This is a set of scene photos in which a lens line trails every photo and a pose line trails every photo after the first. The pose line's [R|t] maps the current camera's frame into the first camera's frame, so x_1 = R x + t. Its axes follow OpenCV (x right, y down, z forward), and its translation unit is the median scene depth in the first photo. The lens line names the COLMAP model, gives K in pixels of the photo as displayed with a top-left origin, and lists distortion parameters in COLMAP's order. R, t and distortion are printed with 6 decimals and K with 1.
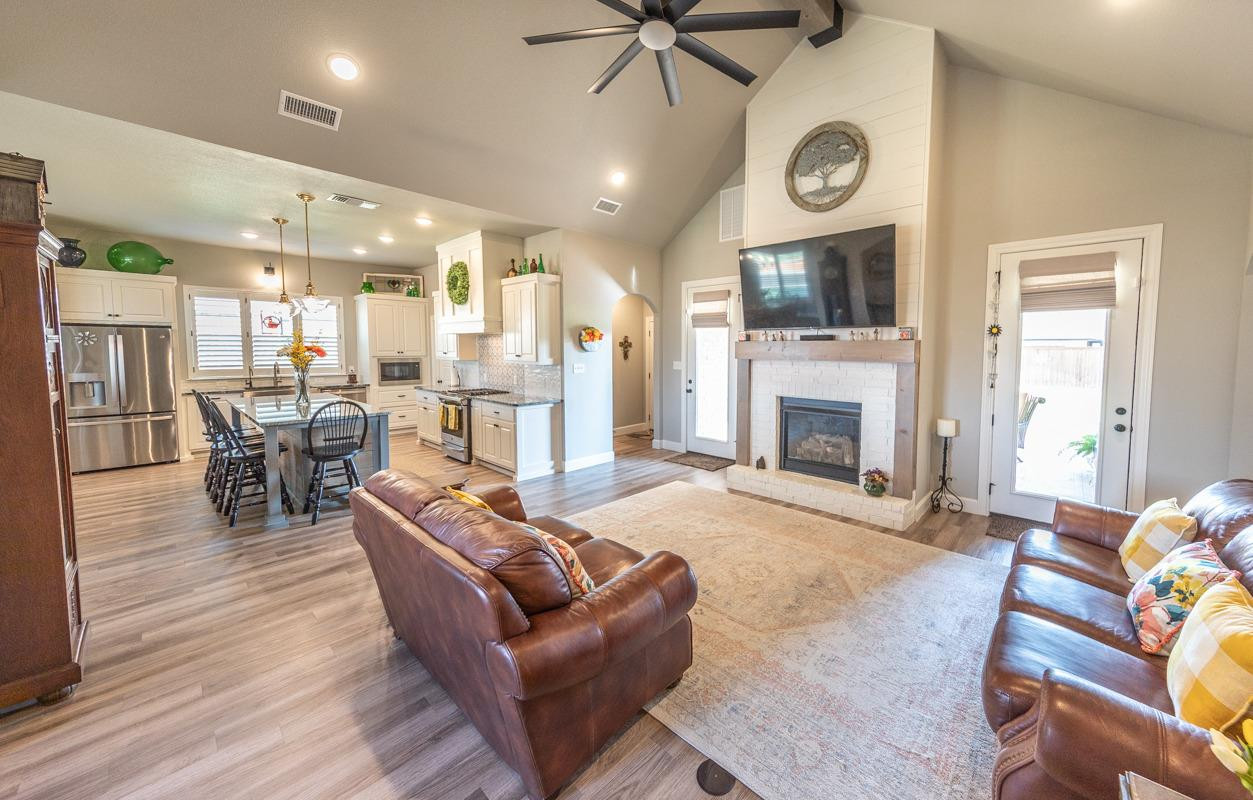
lens RADIAL K [[470.6, 0, 689.5], [0, 470.6, 385.9], [0, 0, 1]] dist [-0.003275, 0.000378]
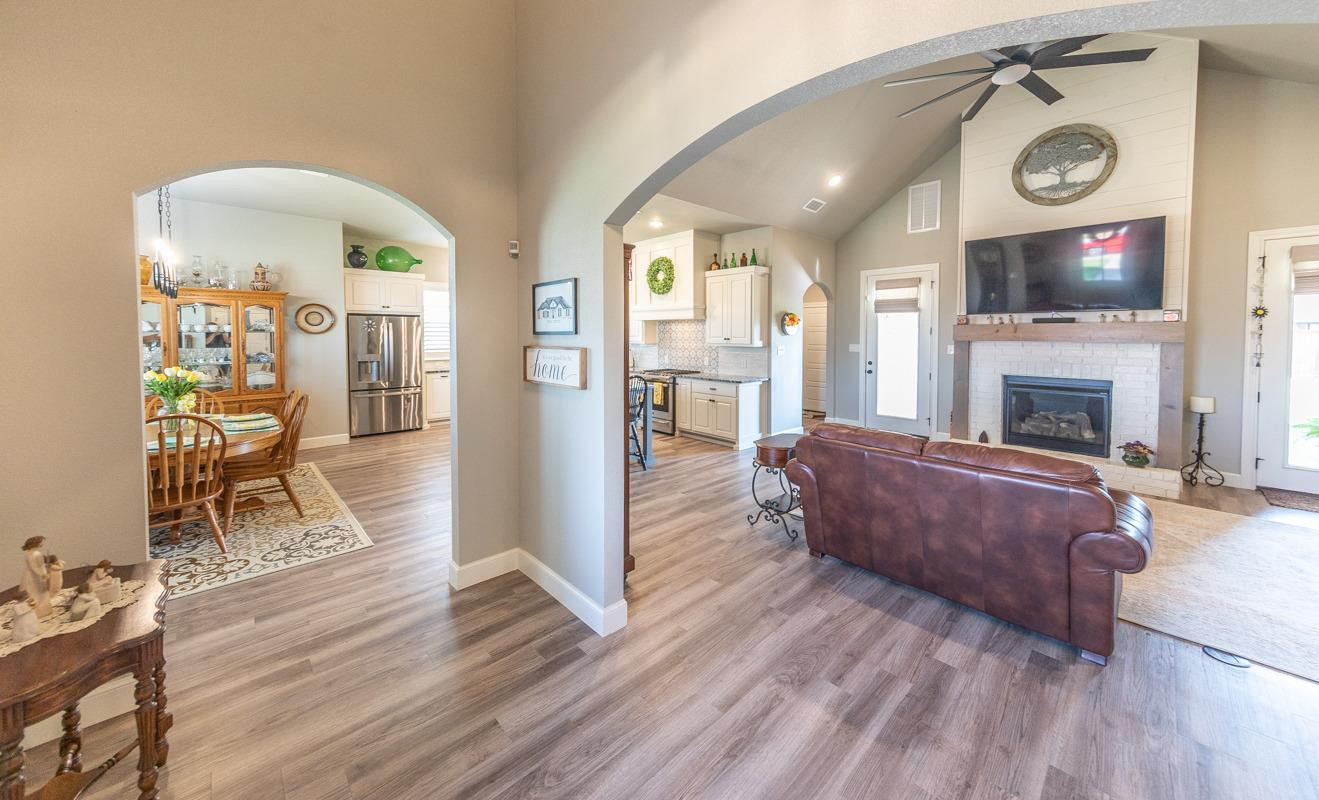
lens RADIAL K [[488.0, 0, 645.2], [0, 488.0, 356.5], [0, 0, 1]] dist [0.004887, -0.001108]
pose [[0.993130, 0.001100, -0.117015, -0.411007], [-0.005406, 0.999319, -0.036488, 0.020599], [0.116896, 0.036870, 0.992460, -0.173761]]
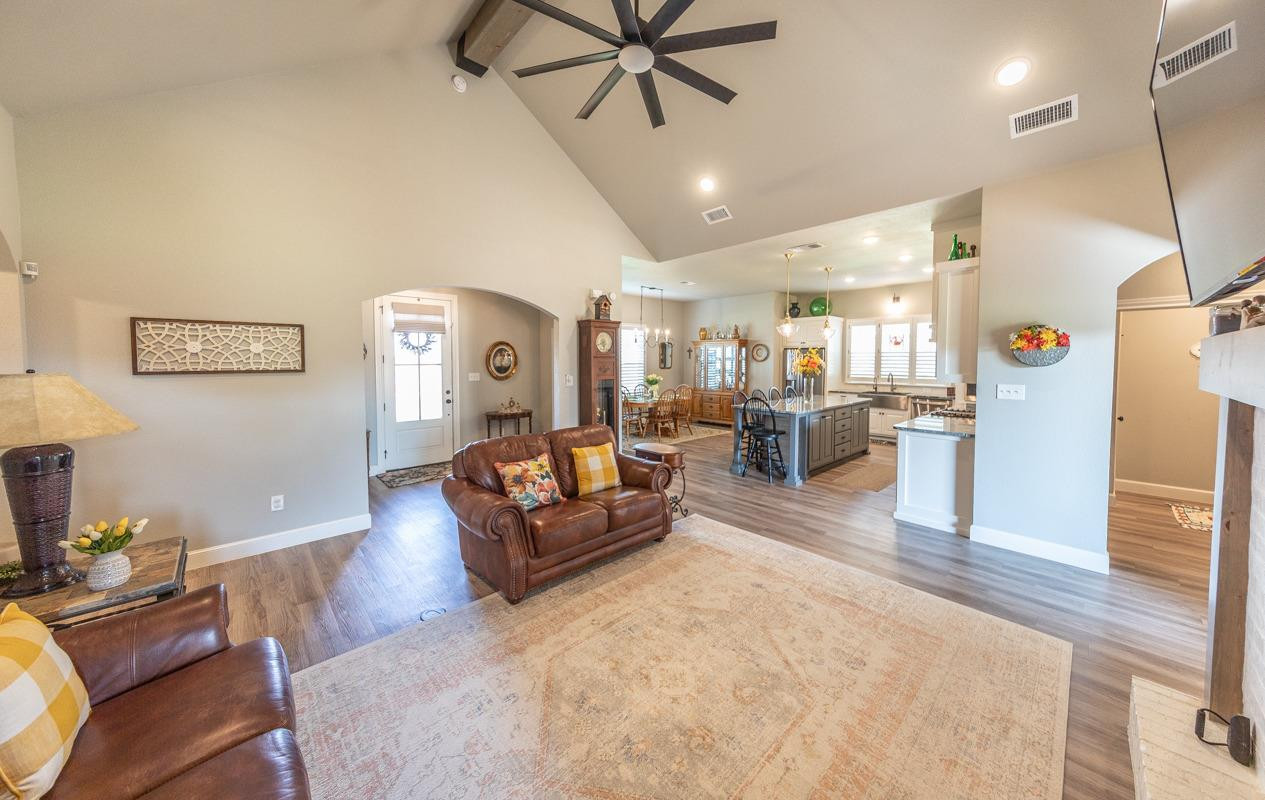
lens RADIAL K [[431.2, 0, 611.7], [0, 431.2, 357.1], [0, 0, 1]] dist [0.009856, 0.000029]
pose [[-0.149134, -0.010220, -0.988764, 0.442300], [-0.083320, 0.996520, 0.002267, -0.040800], [0.985300, 0.082722, -0.149466, 0.542068]]
